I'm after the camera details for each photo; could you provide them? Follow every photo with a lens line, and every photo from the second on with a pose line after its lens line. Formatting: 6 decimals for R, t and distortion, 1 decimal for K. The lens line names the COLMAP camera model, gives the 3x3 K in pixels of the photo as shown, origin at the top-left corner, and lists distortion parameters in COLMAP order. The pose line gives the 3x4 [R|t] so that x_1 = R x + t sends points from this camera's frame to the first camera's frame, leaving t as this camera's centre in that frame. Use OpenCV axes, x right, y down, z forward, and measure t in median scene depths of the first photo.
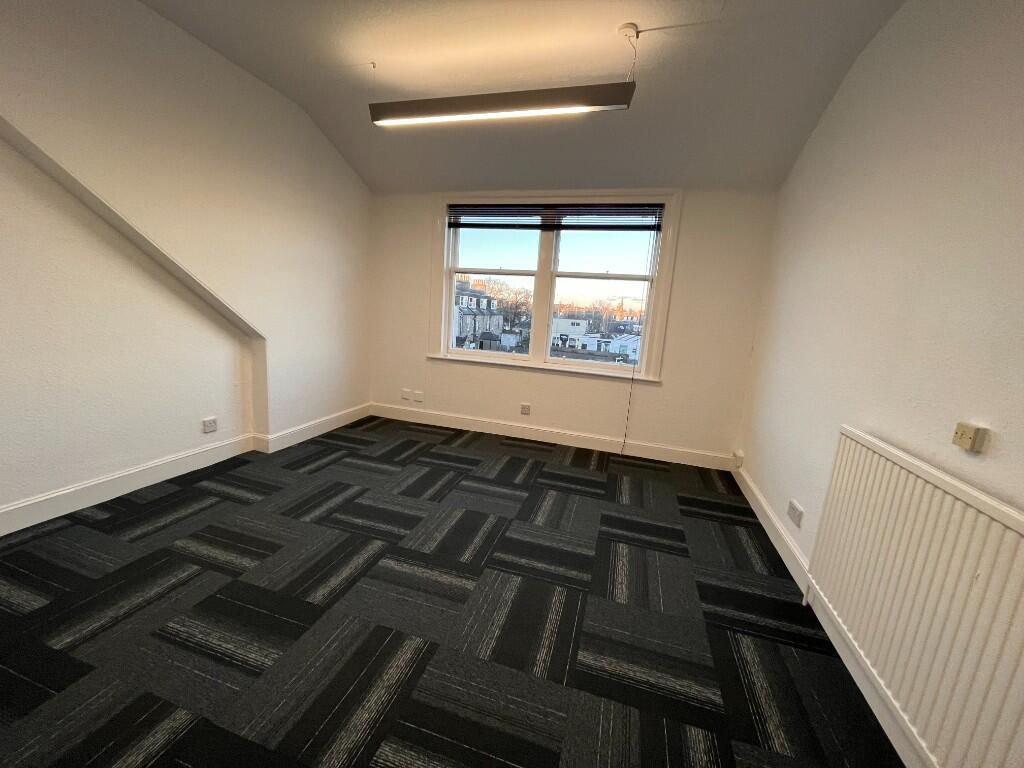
lens RADIAL K [[411.0, 0, 510.0], [0, 411.0, 385.0], [0, 0, 1]] dist [-0.003258, -0.000457]
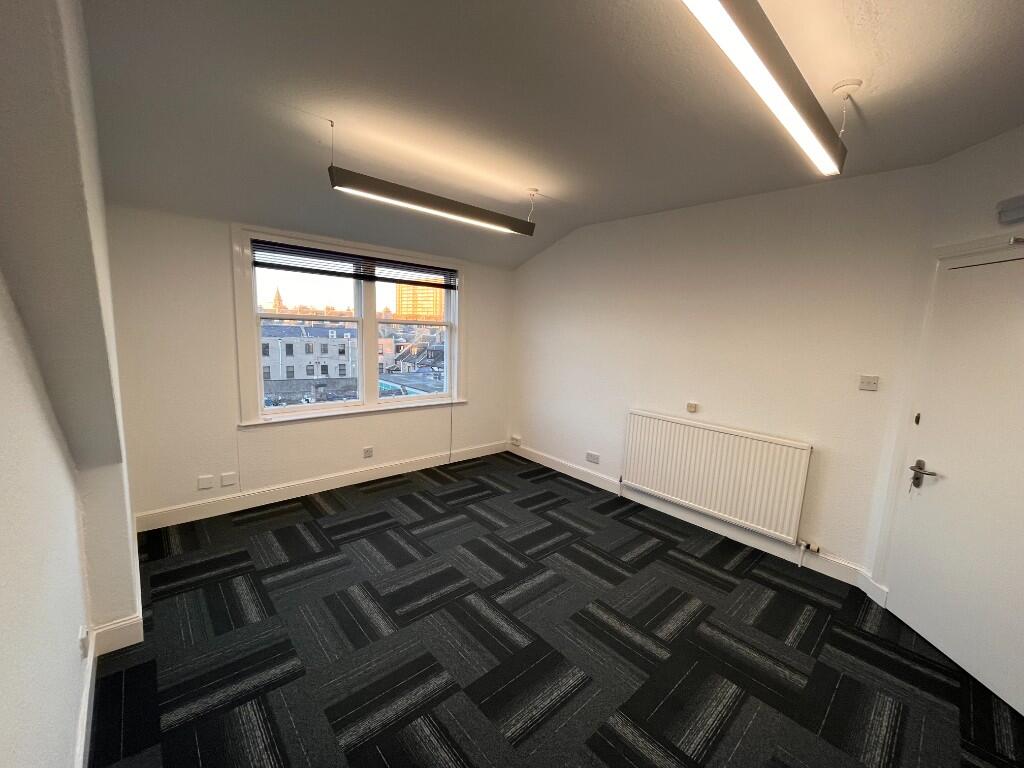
lens RADIAL K [[411.0, 0, 506.9], [0, 411.0, 384.6], [0, 0, 1]] dist [-0.003258, -0.000457]
pose [[0.522488, -0.160783, 0.837350, -0.912801], [0.147506, 0.984297, 0.096958, -0.232547], [-0.839790, 0.072854, 0.538000, 0.217940]]
